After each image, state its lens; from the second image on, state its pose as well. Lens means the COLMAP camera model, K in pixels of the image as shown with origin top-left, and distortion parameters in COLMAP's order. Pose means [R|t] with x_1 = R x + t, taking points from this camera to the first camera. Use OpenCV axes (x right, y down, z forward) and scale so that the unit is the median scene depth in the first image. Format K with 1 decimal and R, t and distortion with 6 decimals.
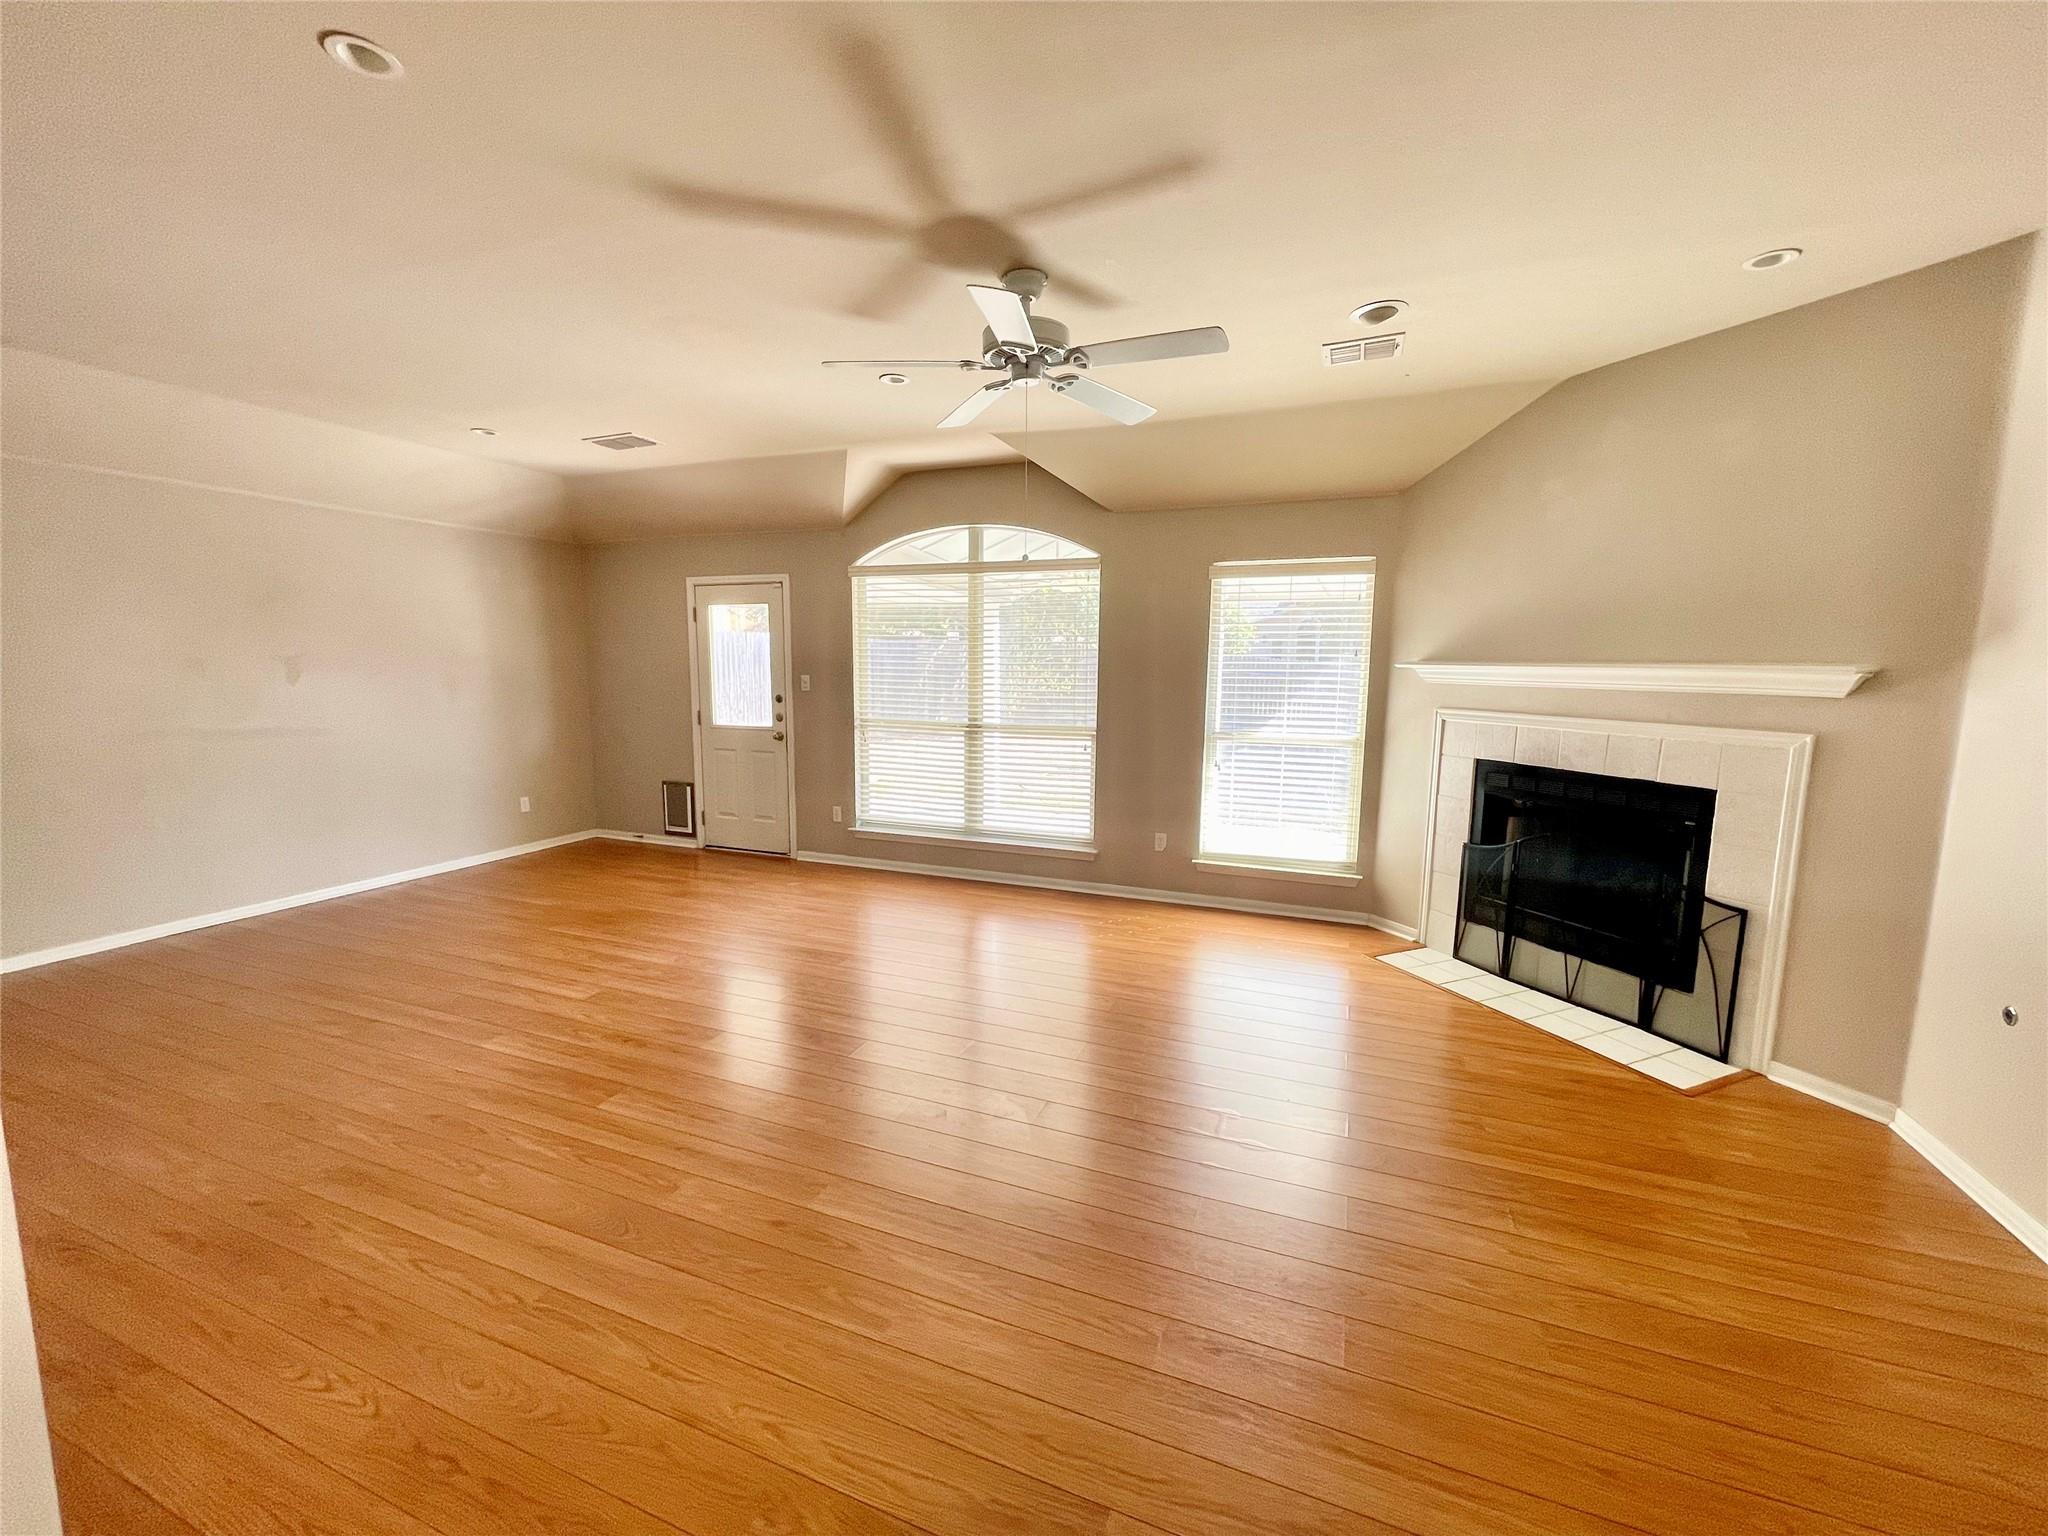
lens RADIAL K [[825.7, 0, 1023.6], [0, 825.7, 771.6], [0, 0, 1]] dist [0.000119, 0.000581]
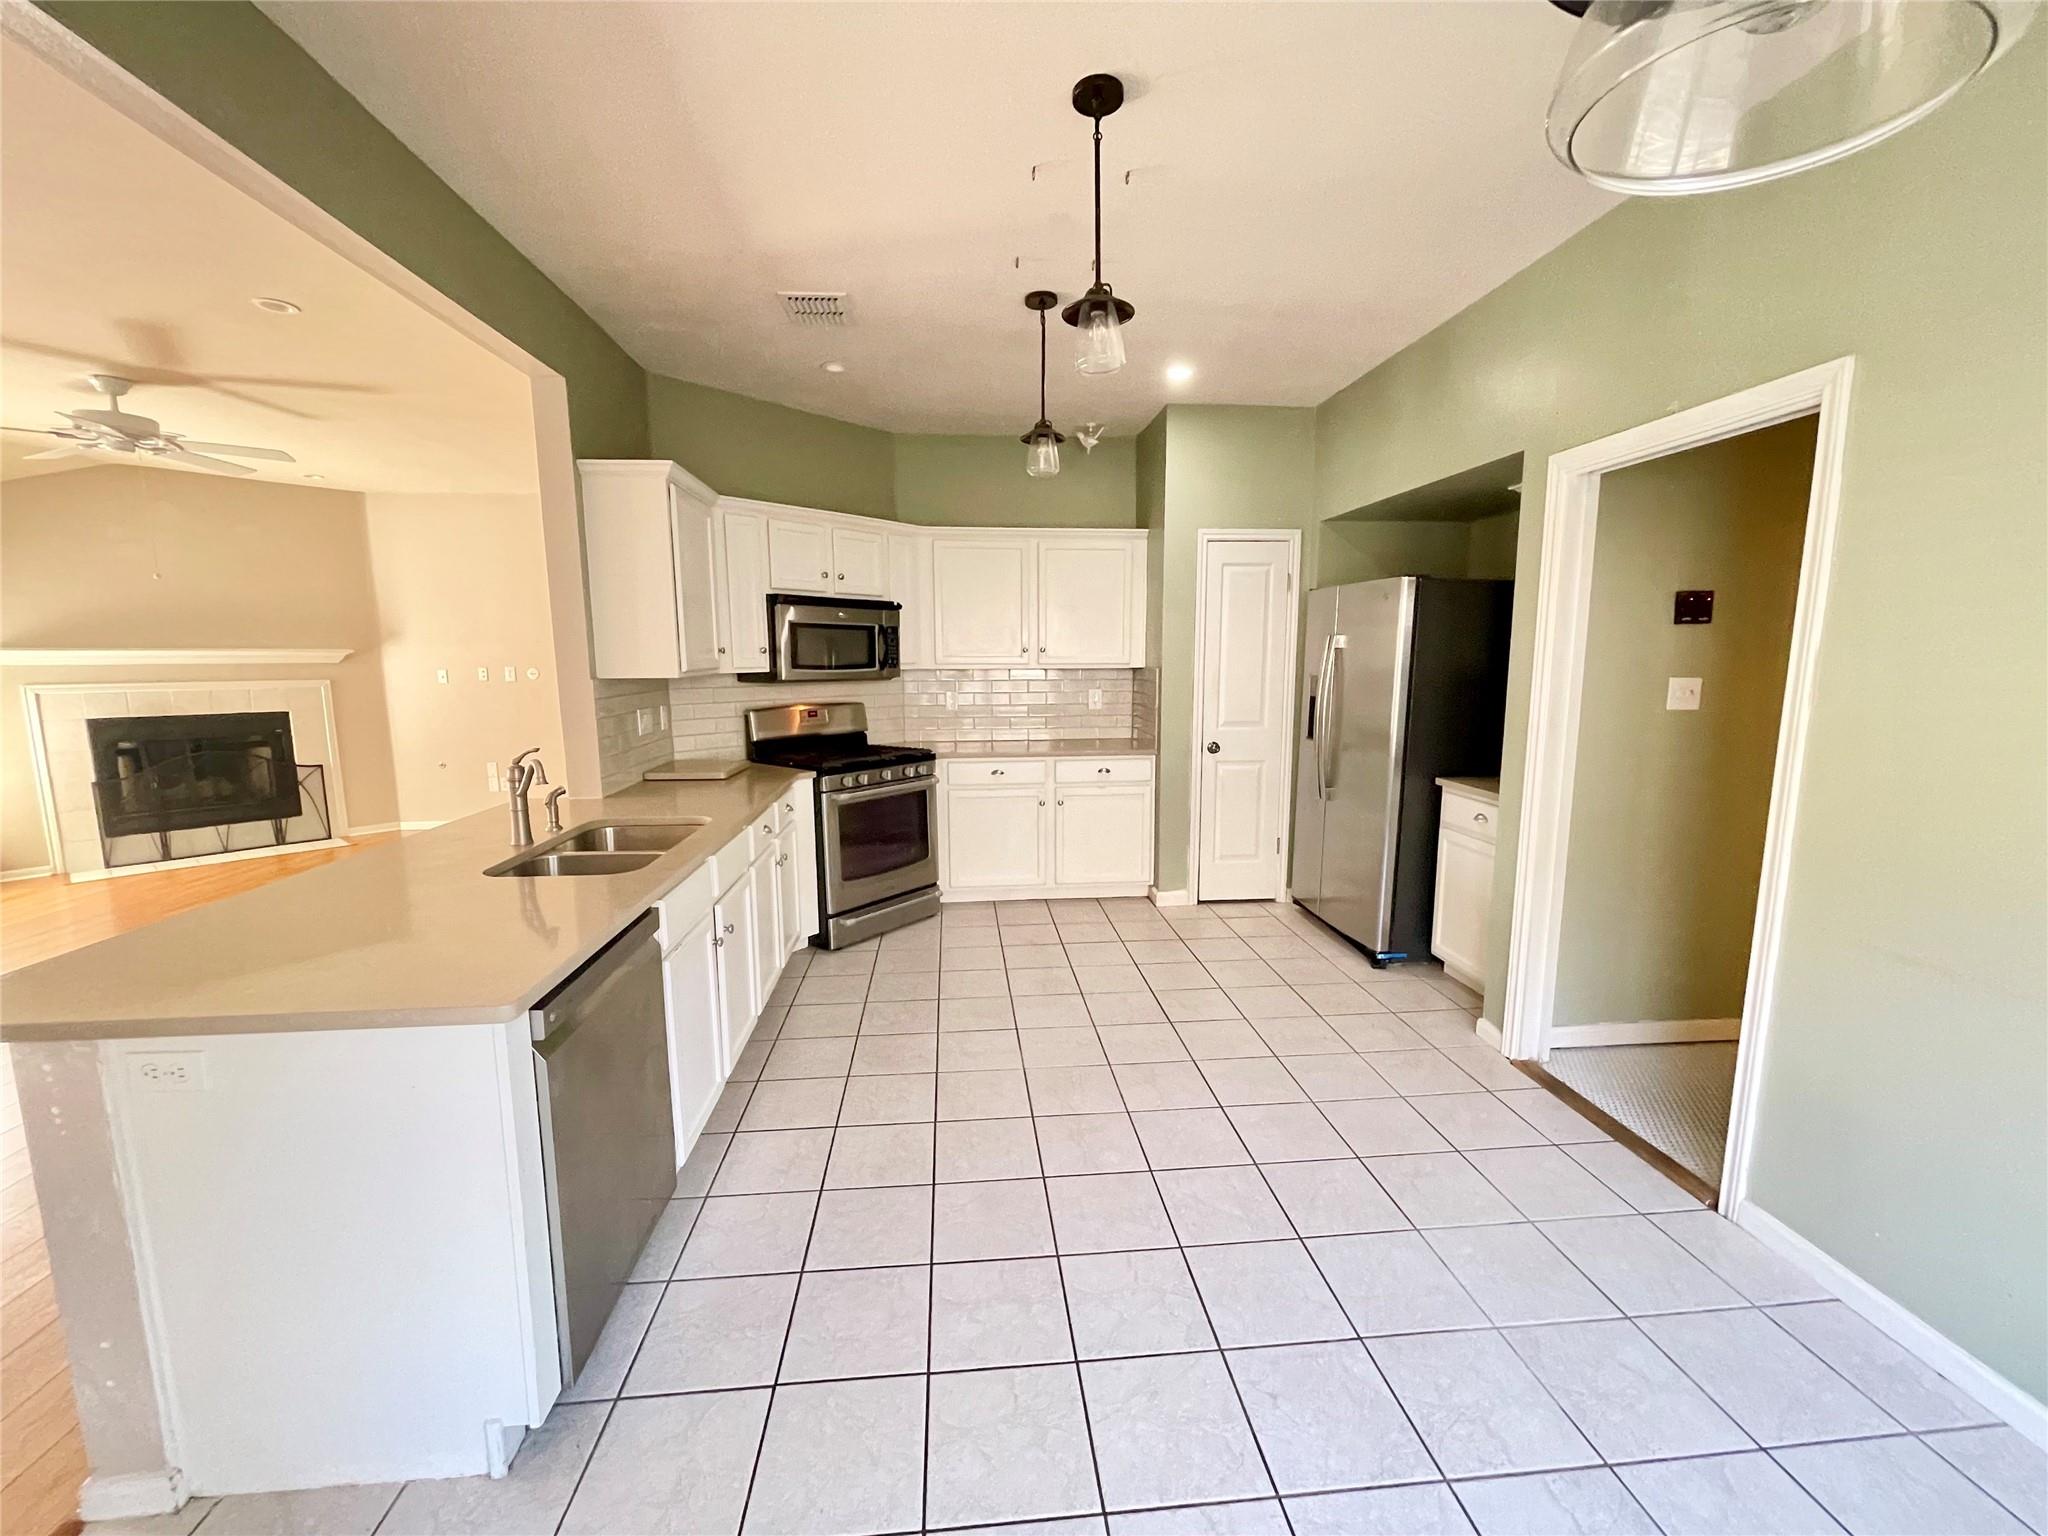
lens RADIAL K [[825.7, 0, 1022.7], [0, 825.7, 771.3], [0, 0, 1]] dist [0.000119, 0.000581]
pose [[-0.445680, -0.134648, 0.885008, -1.141308], [0.118280, 0.971098, 0.207311, -0.026859], [-0.887344, 0.197073, -0.416873, 0.182420]]
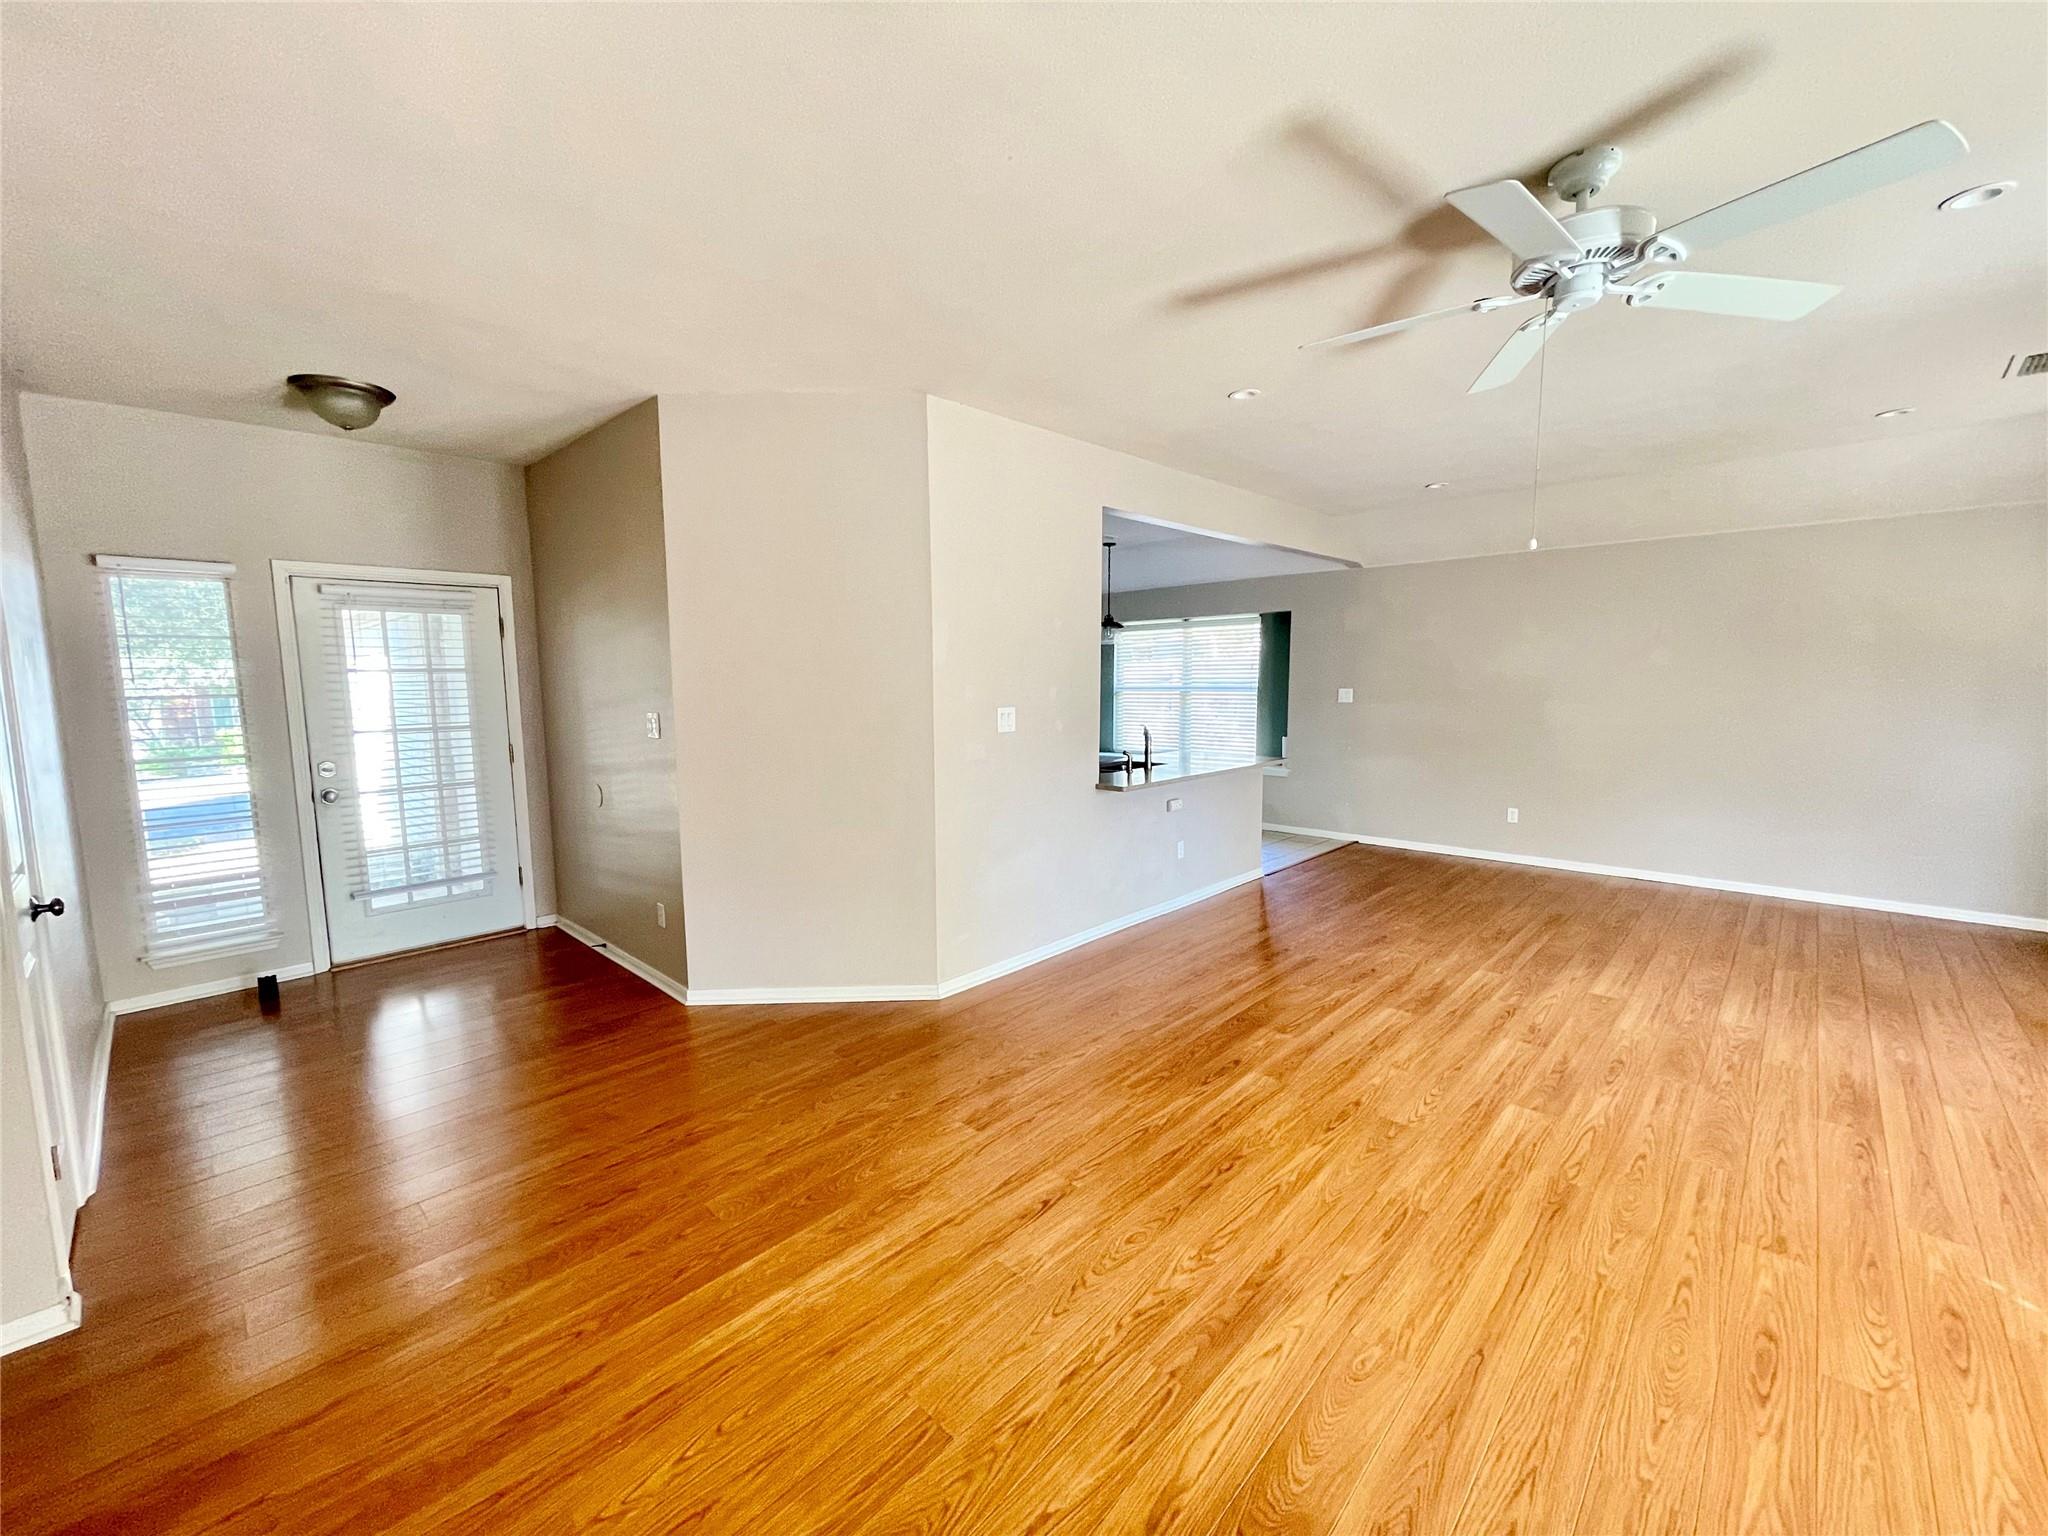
lens RADIAL K [[825.7, 0, 1028.1], [0, 825.7, 773.6], [0, 0, 1]] dist [0.000119, 0.000581]
pose [[-0.374197, 0.106282, -0.921239, 0.517411], [-0.114714, 0.980476, 0.159711, -0.066817], [0.920227, 0.165442, -0.354699, 0.495416]]
